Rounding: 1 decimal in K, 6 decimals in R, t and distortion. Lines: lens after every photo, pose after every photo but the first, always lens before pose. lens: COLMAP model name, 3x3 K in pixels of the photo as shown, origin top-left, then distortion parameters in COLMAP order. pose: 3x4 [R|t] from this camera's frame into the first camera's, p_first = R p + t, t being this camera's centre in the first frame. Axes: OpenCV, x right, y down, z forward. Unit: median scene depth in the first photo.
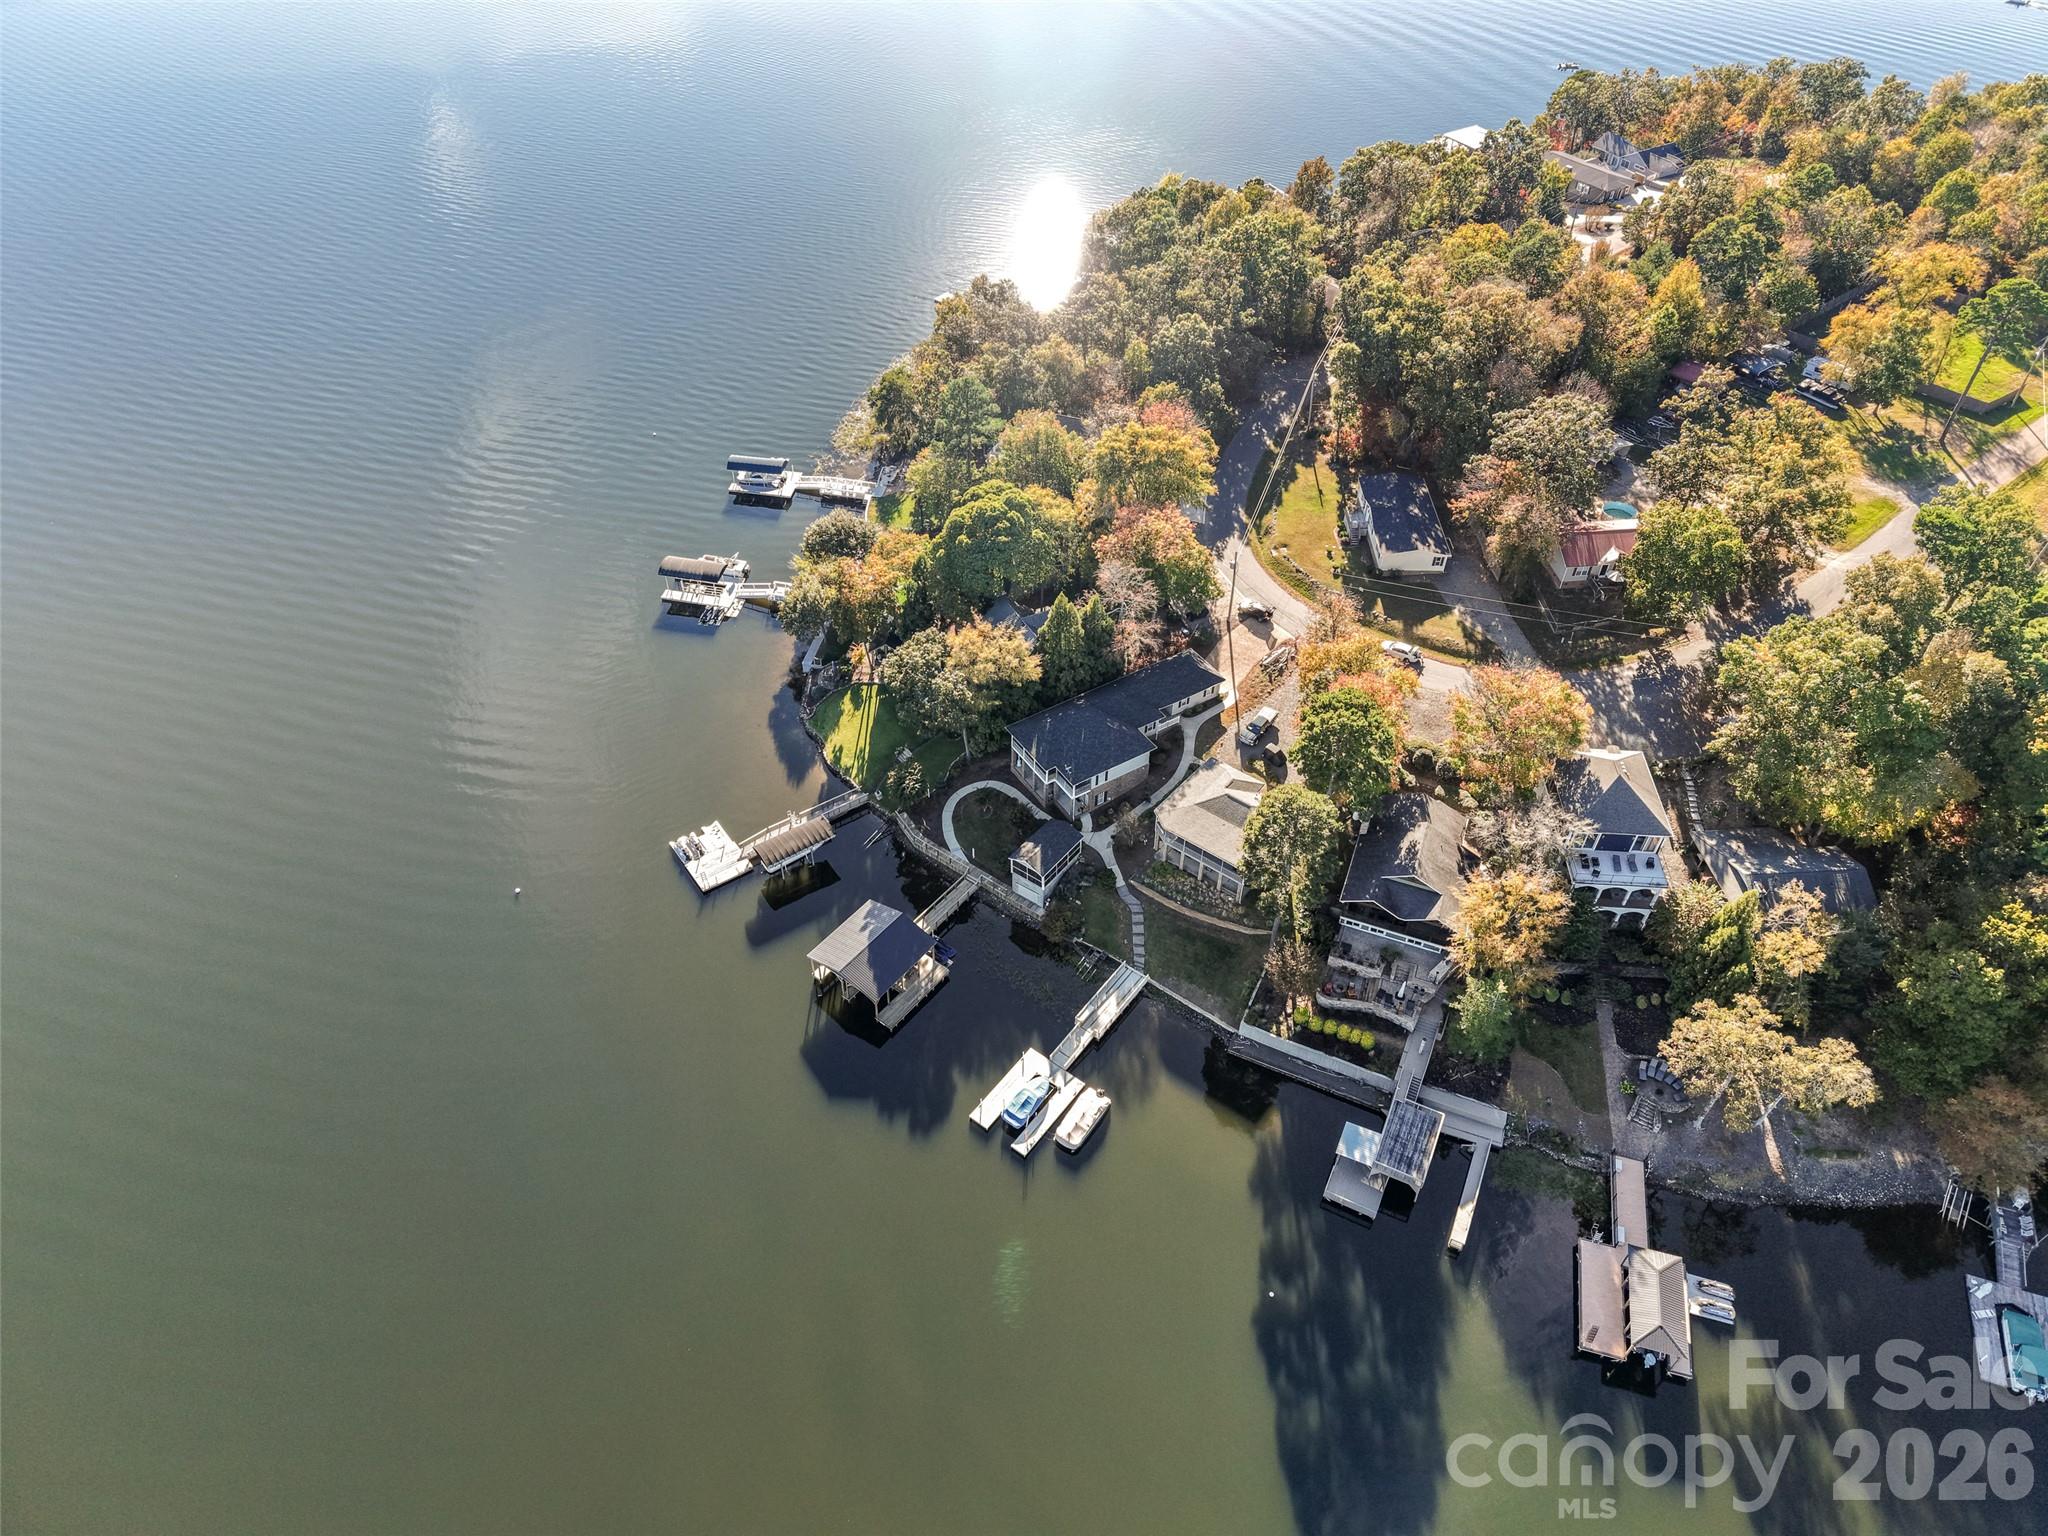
lens RADIAL K [[1332.3, 0, 1033.7], [0, 1332.3, 810.0], [0, 0, 1]] dist [0.033834, -0.004244]
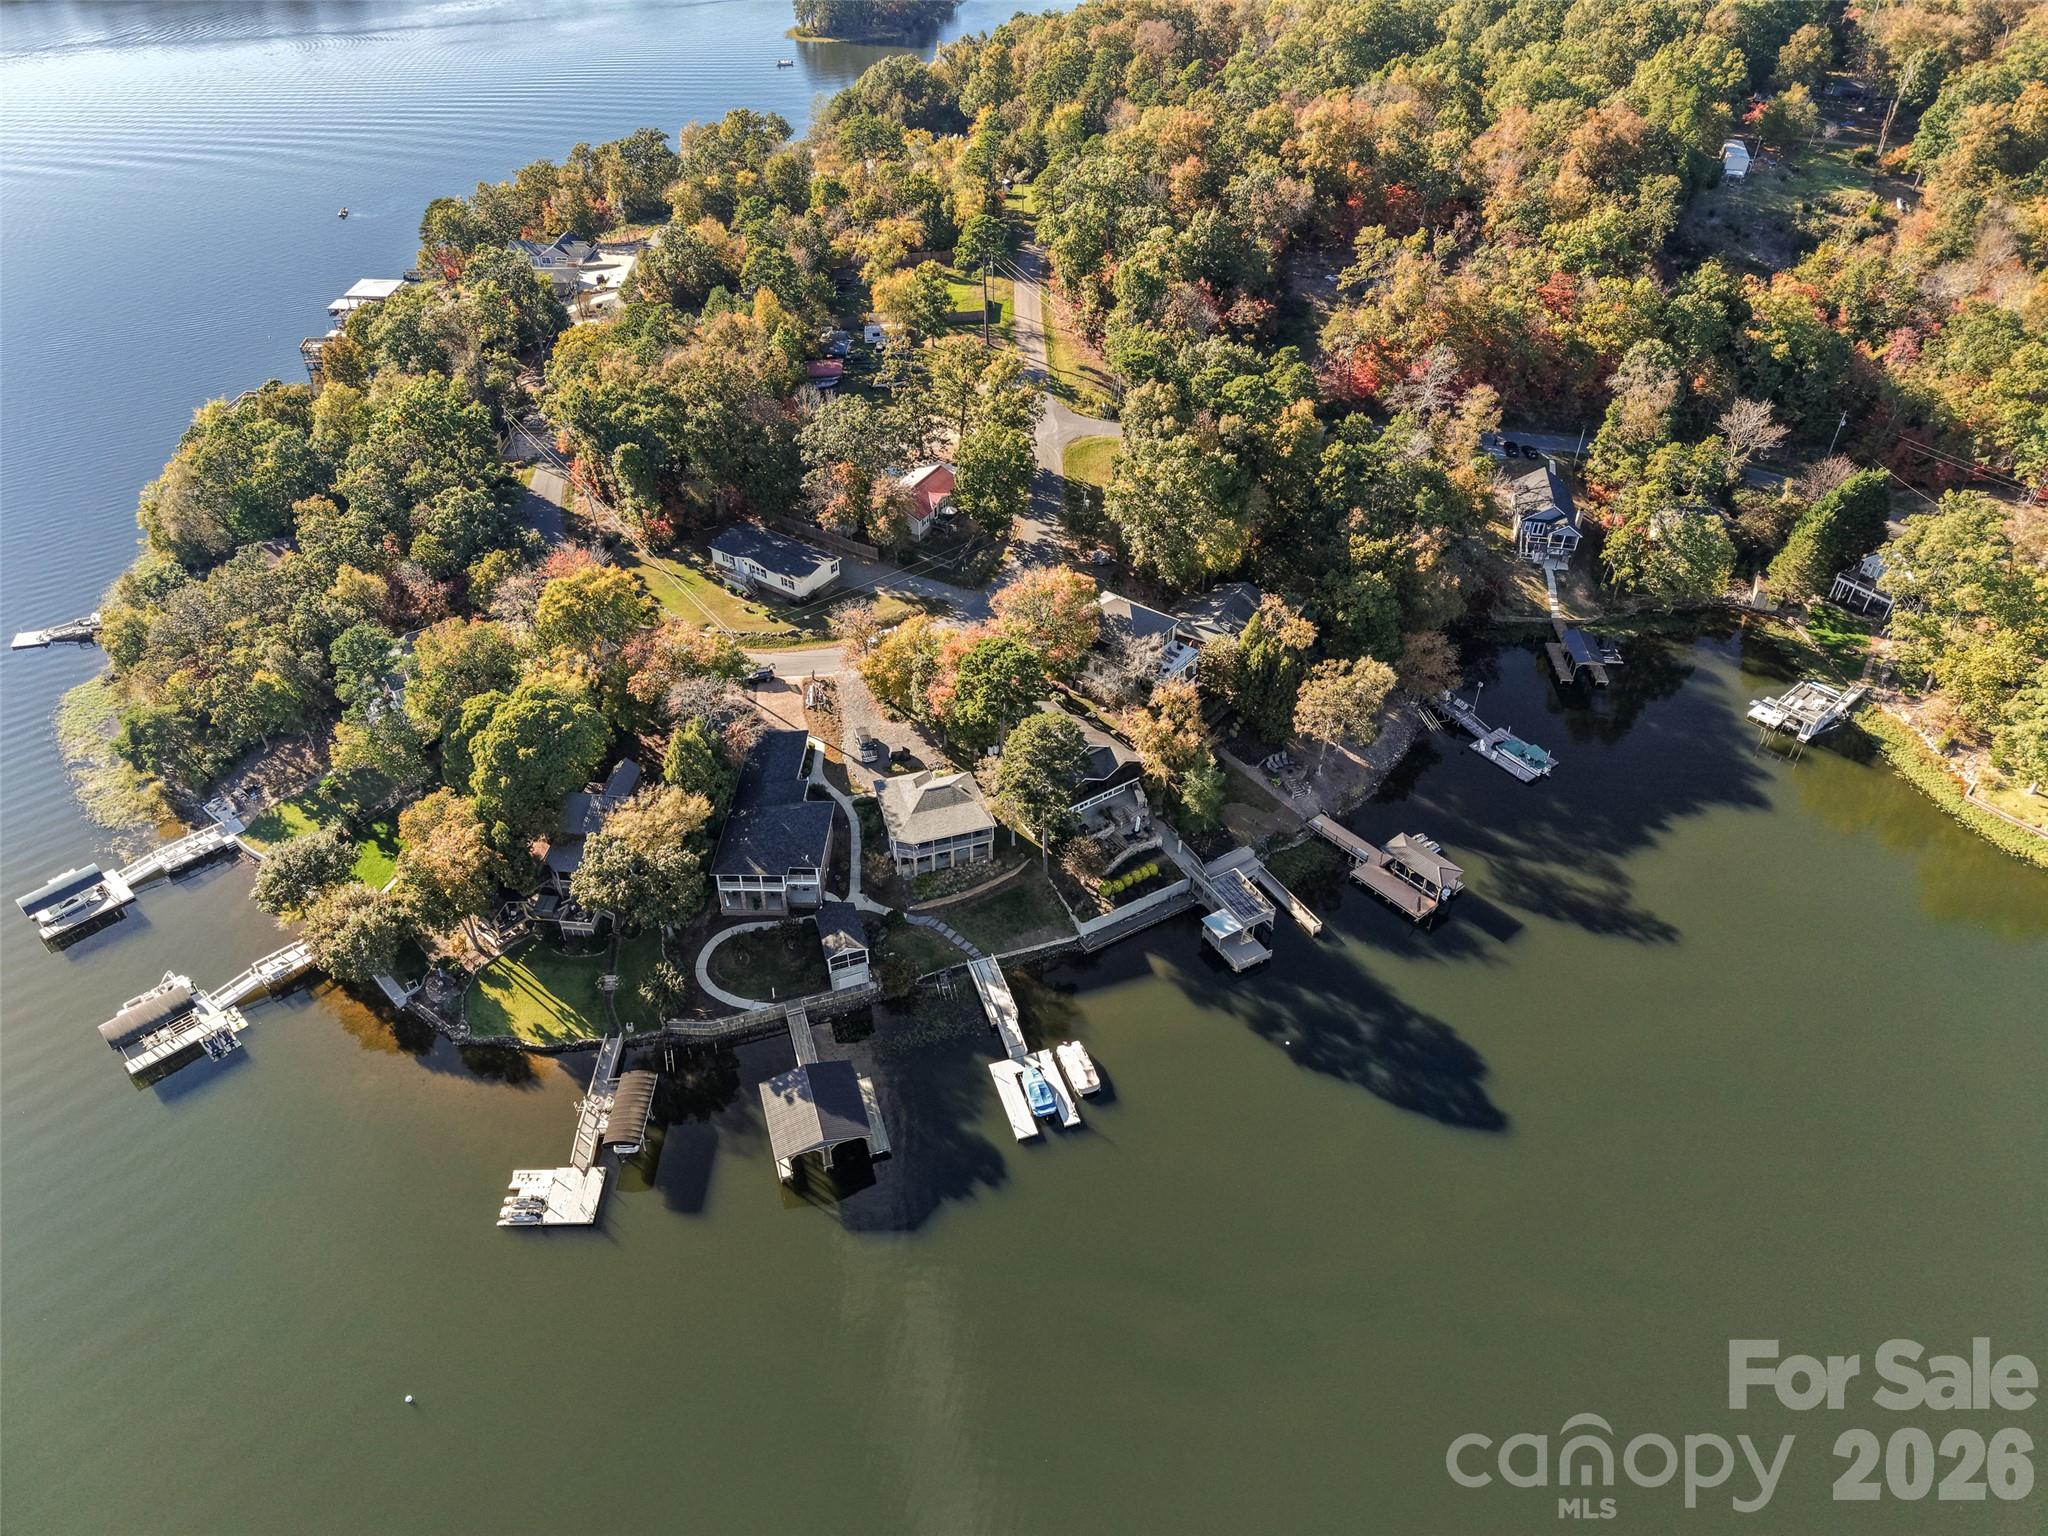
lens RADIAL K [[1382.7, 0, 1024.0], [0, 1382.7, 768.0], [0, 0, 1]] dist [-0.001475, -0.002911]
pose [[0.546087, -0.521134, 0.655903, -0.536042], [0.594623, 0.792639, 0.134708, -0.127383], [-0.590095, 0.316453, 0.742728, 0.089094]]
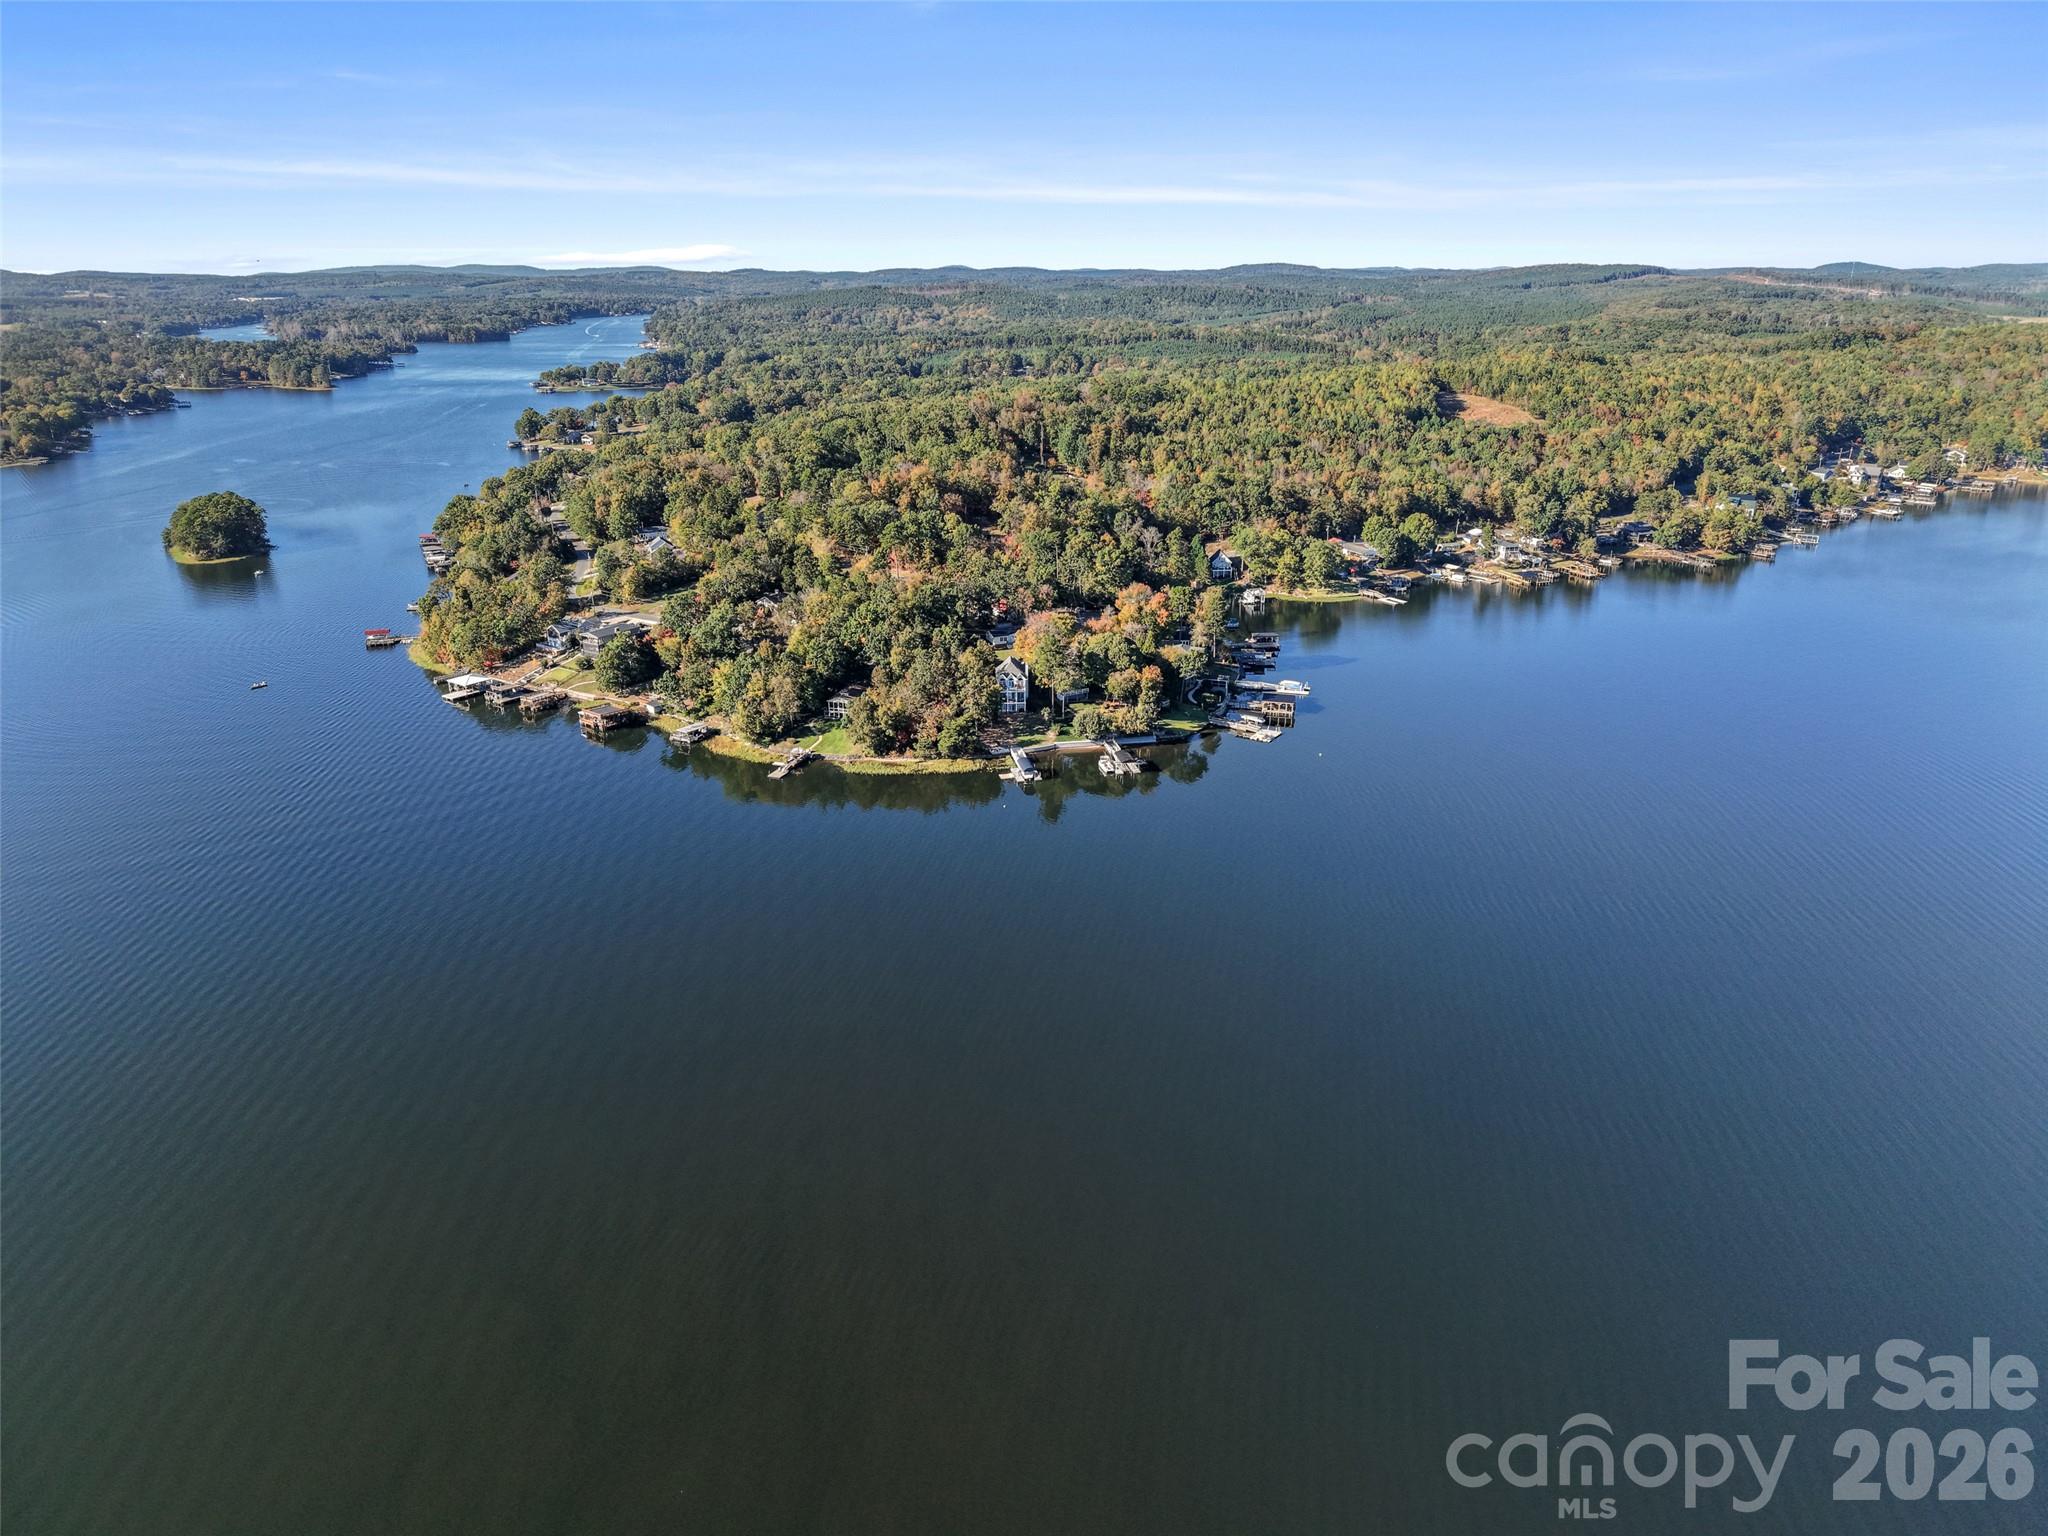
lens RADIAL K [[1382.7, 0, 1024.0], [0, 1382.7, 768.0], [0, 0, 1]] dist [-0.001475, -0.002911]
pose [[-0.394151, -0.311824, 0.864529, -2.468049], [0.662255, 0.555866, 0.502425, -1.643570], [-0.637231, 0.770570, -0.012588, 1.446638]]
